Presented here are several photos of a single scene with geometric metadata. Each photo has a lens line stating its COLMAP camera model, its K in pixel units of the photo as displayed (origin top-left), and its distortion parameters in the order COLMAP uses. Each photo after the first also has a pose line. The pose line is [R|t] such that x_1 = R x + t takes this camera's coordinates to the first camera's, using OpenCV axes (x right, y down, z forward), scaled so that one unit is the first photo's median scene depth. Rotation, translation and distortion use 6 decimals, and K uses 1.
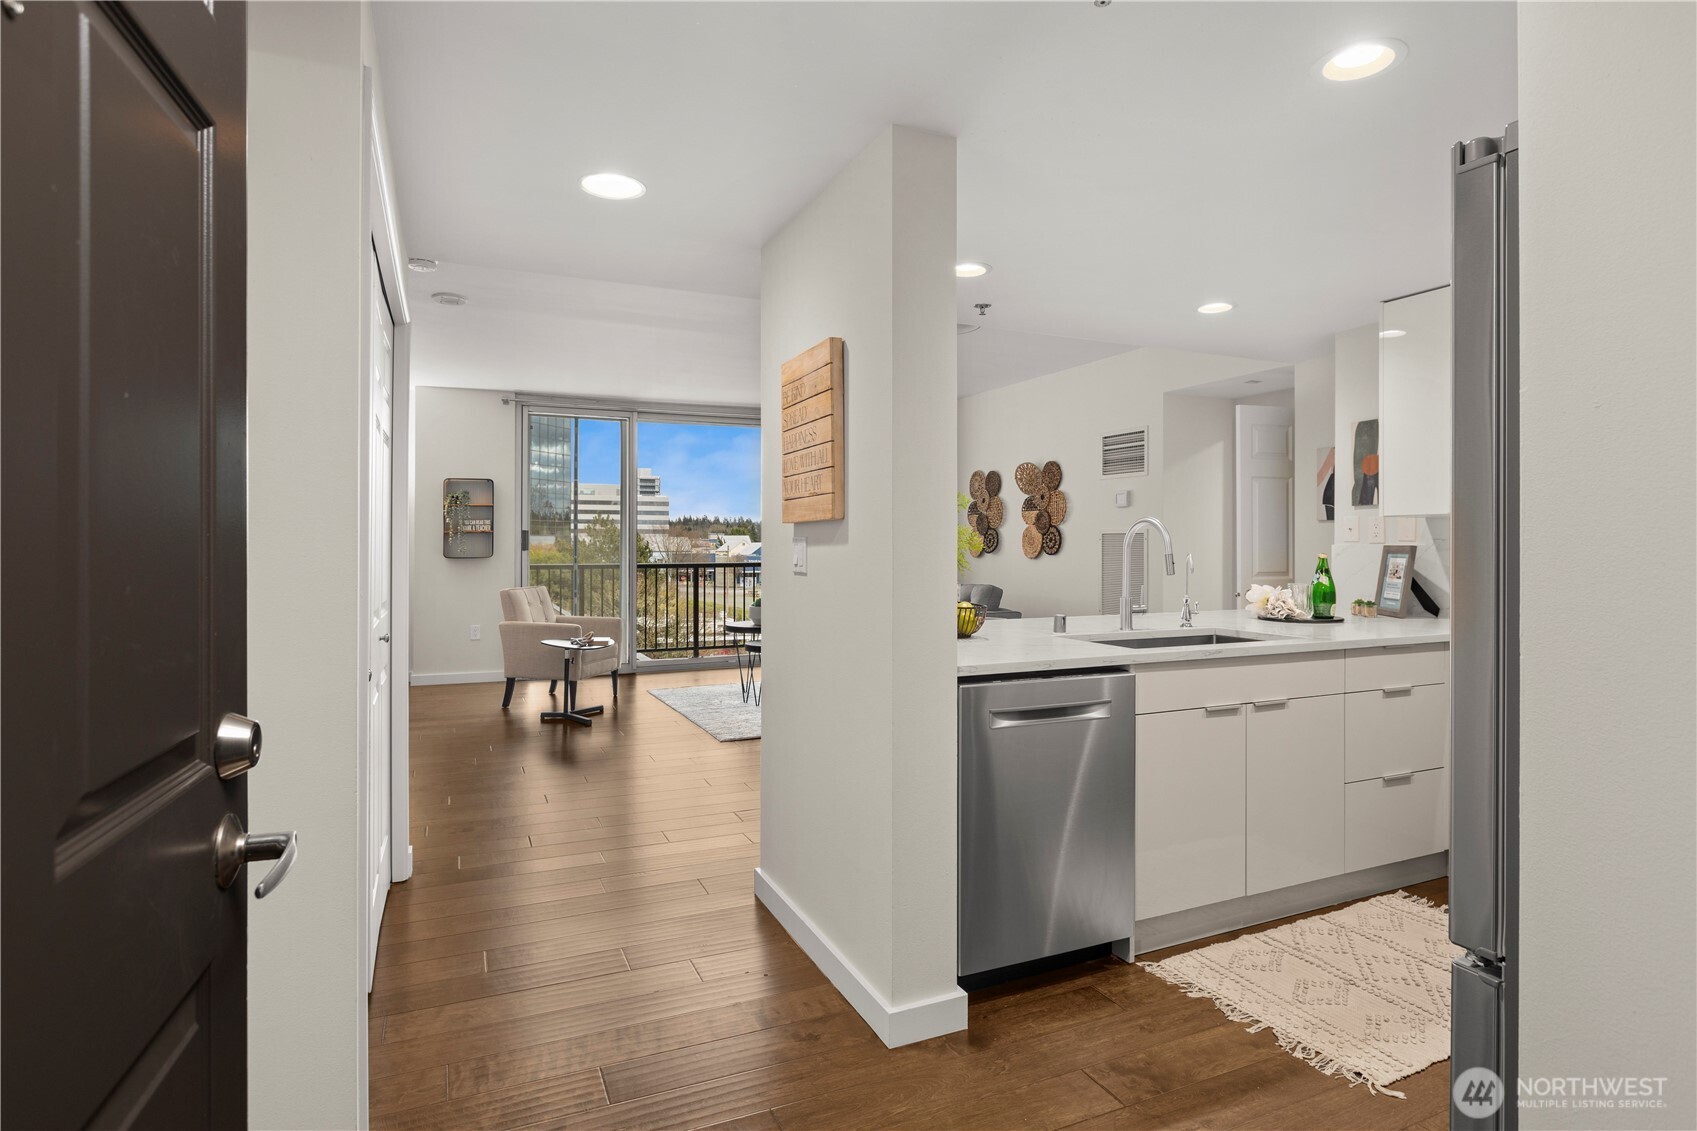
lens RADIAL K [[893.0, 0, 847.4], [0, 893.0, 548.8], [0, 0, 1]] dist [-0.001173, -0.000641]
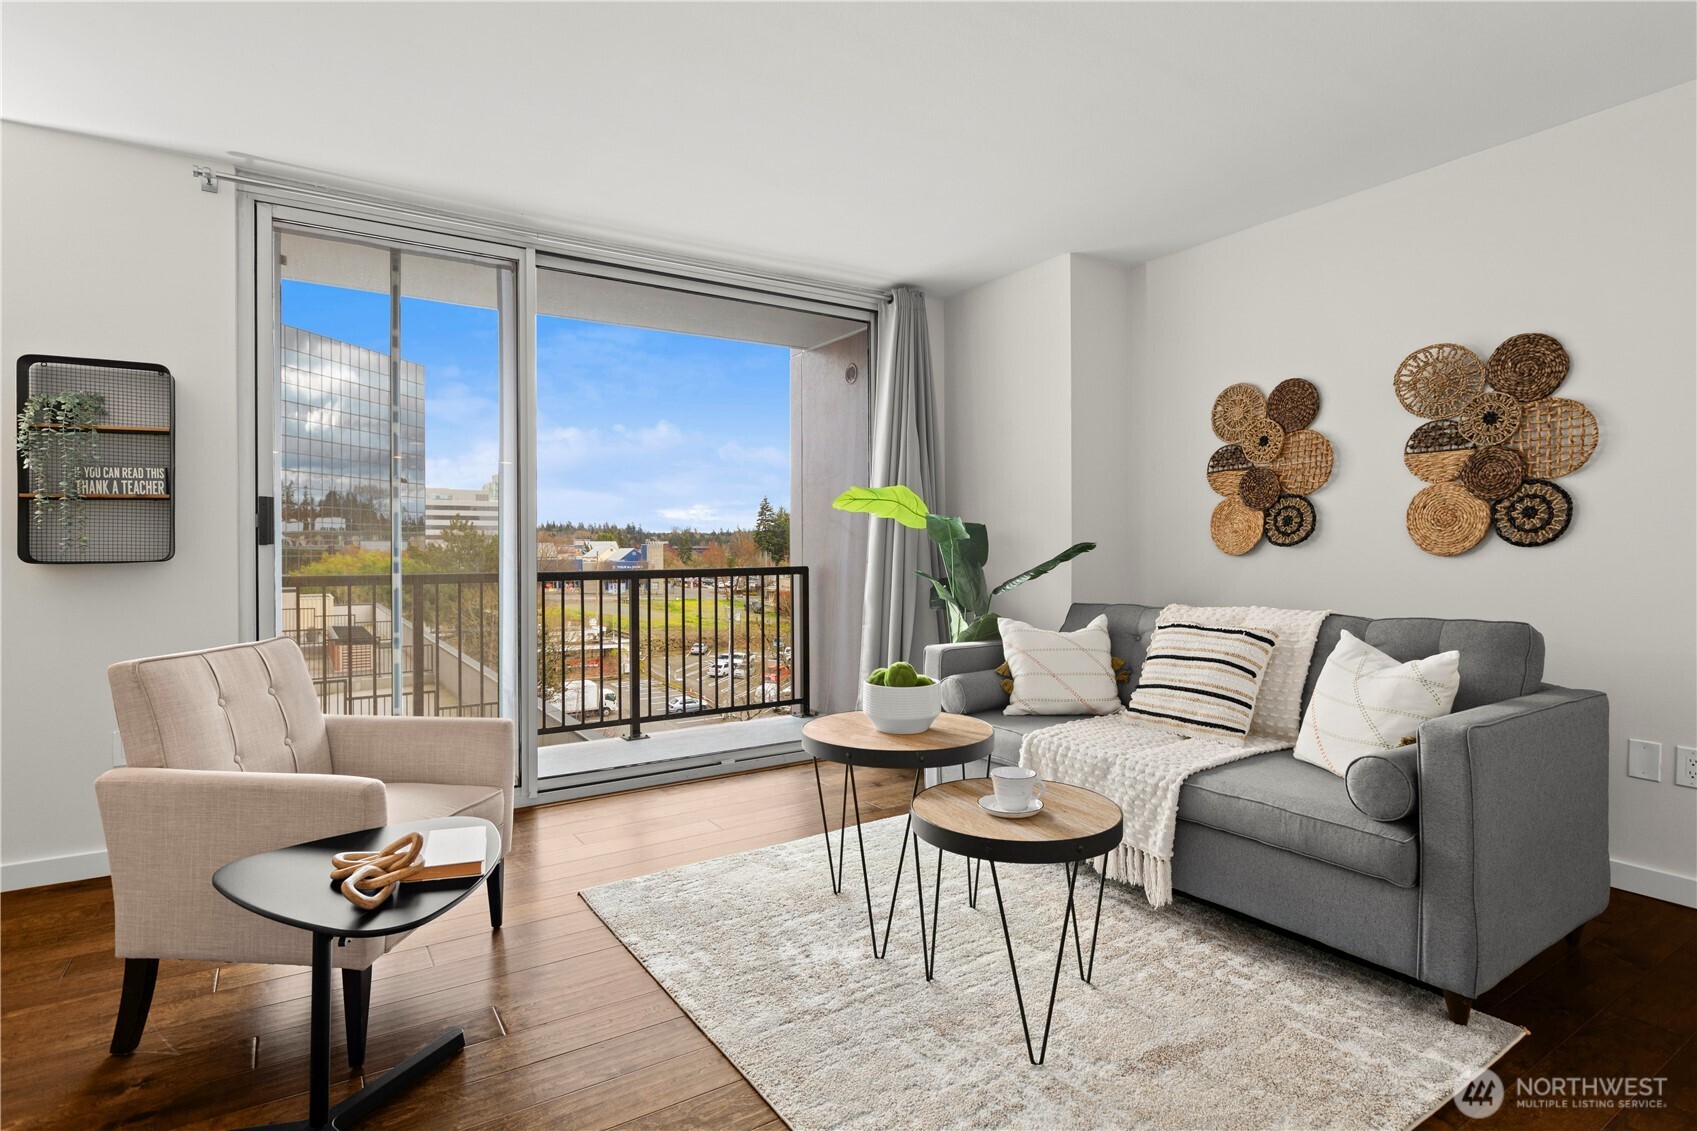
lens RADIAL K [[858.6, 0, 843.6], [0, 858.6, 554.0], [0, 0, 1]] dist [-0.000837, -0.000094]
pose [[0.988489, -0.005144, 0.151207, -0.171526], [0.005168, 0.999987, 0.000234, 0.008804], [-0.151206, 0.000551, 0.988502, 0.629461]]
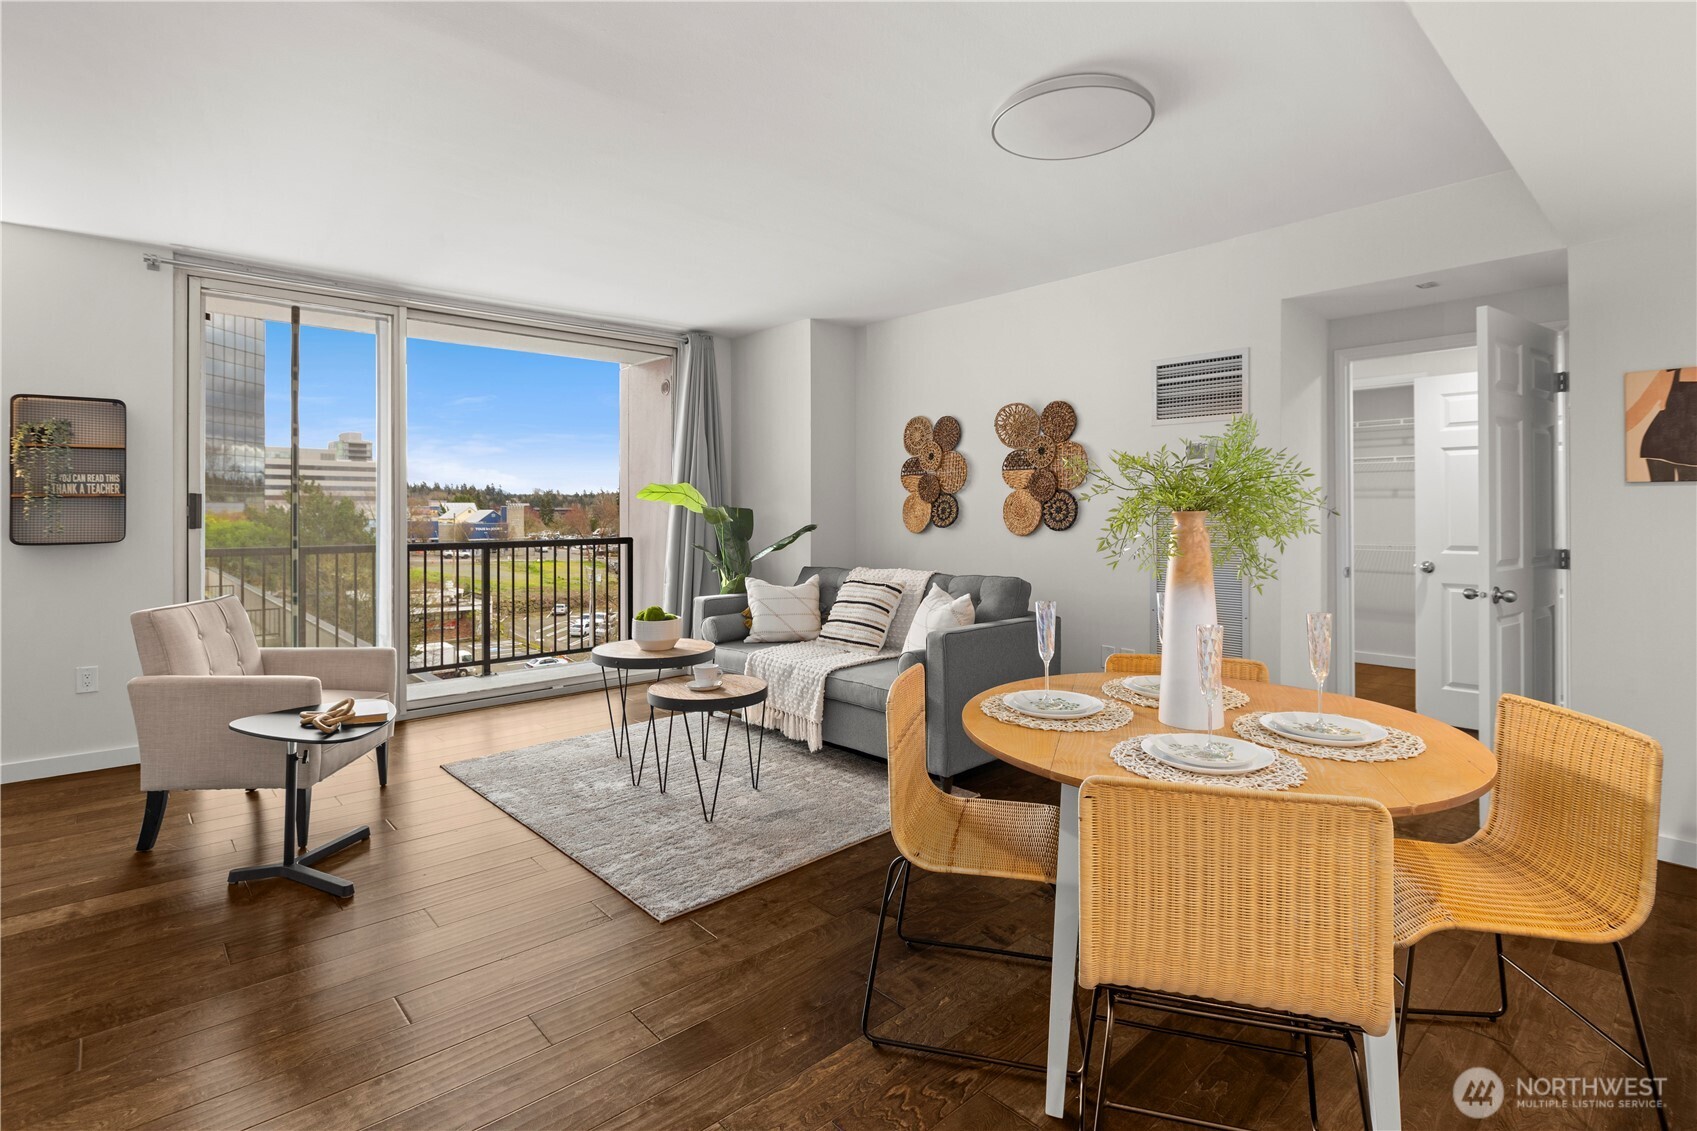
lens RADIAL K [[821.4, 0, 843.0], [0, 821.4, 513.0], [0, 0, 1]] dist [-0.003859, -0.000114]
pose [[0.950815, -0.002115, 0.309751, -0.144701], [0.003028, 0.999992, -0.002469, -0.006323], [-0.309744, 0.003286, 0.950814, 0.418926]]
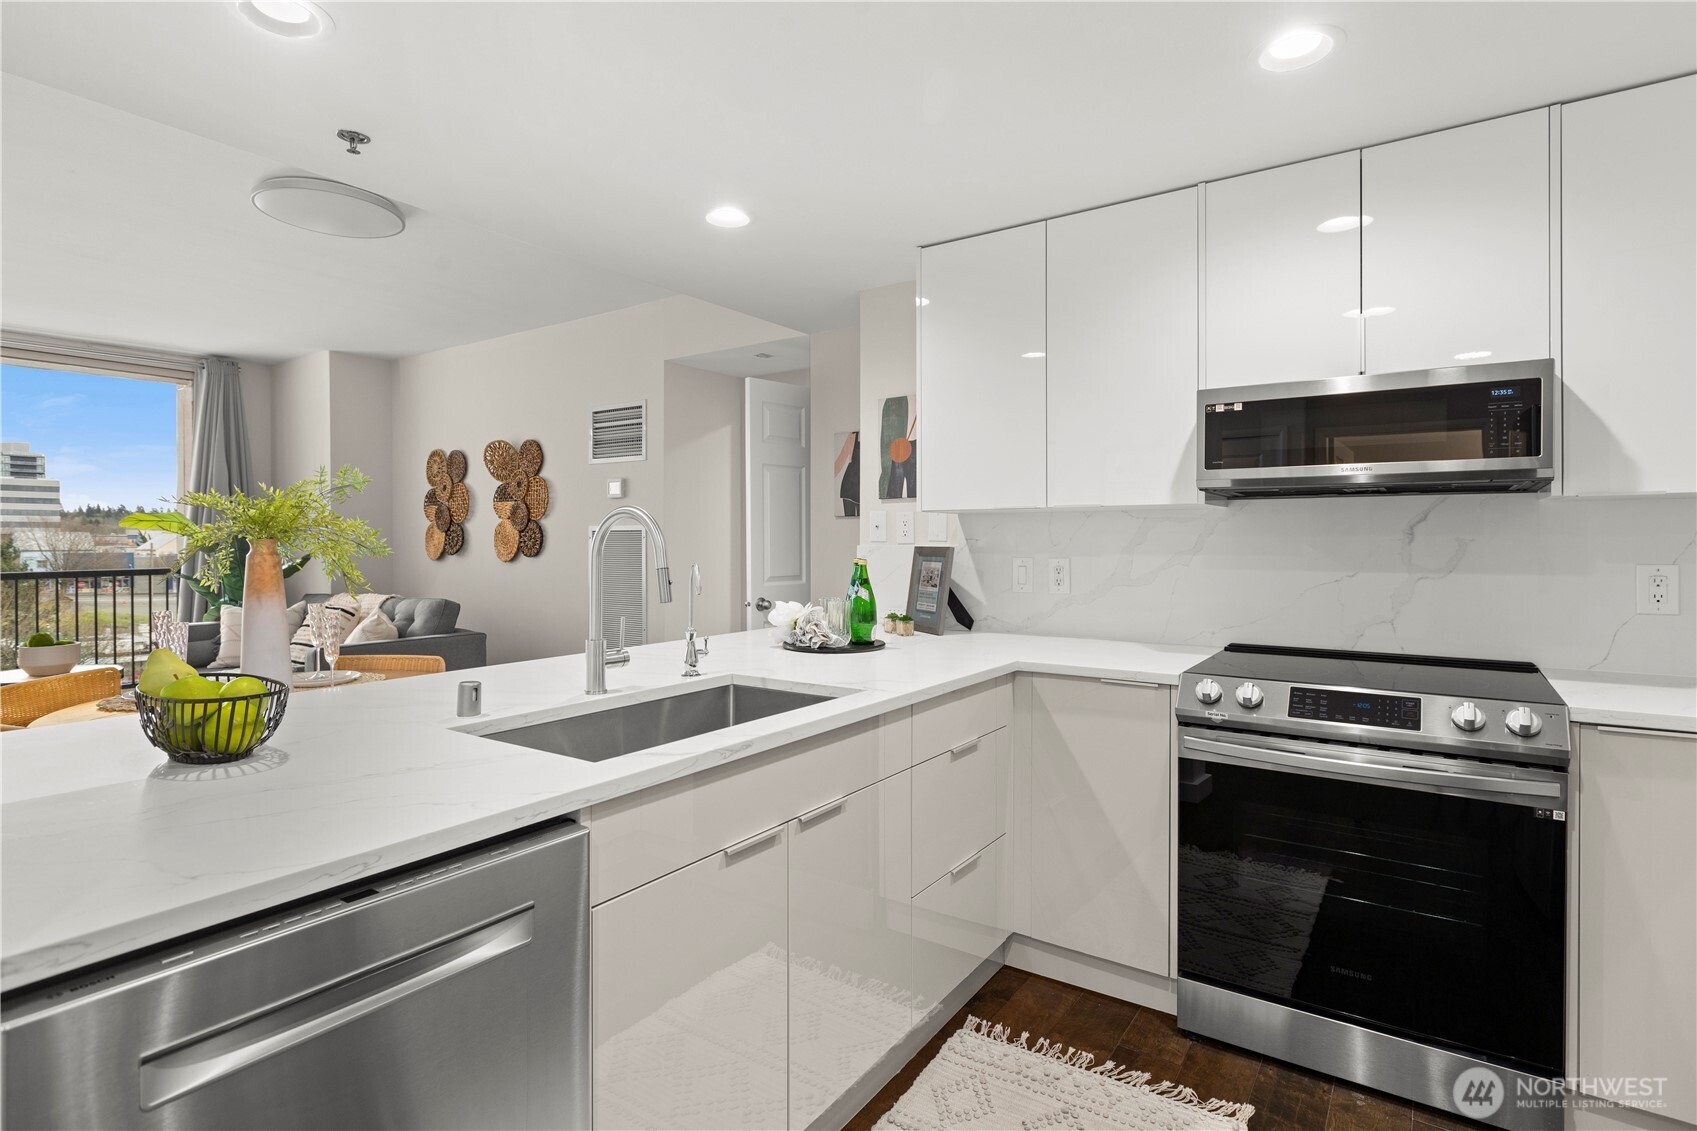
lens RADIAL K [[859.8, 0, 846.6], [0, 859.8, 544.7], [0, 0, 1]] dist [-0.000671, 0.000179]
pose [[0.857079, -0.005098, 0.515160, 0.074258], [0.004850, 0.999987, 0.001827, -0.004161], [-0.515162, 0.000933, 0.857092, 0.194420]]
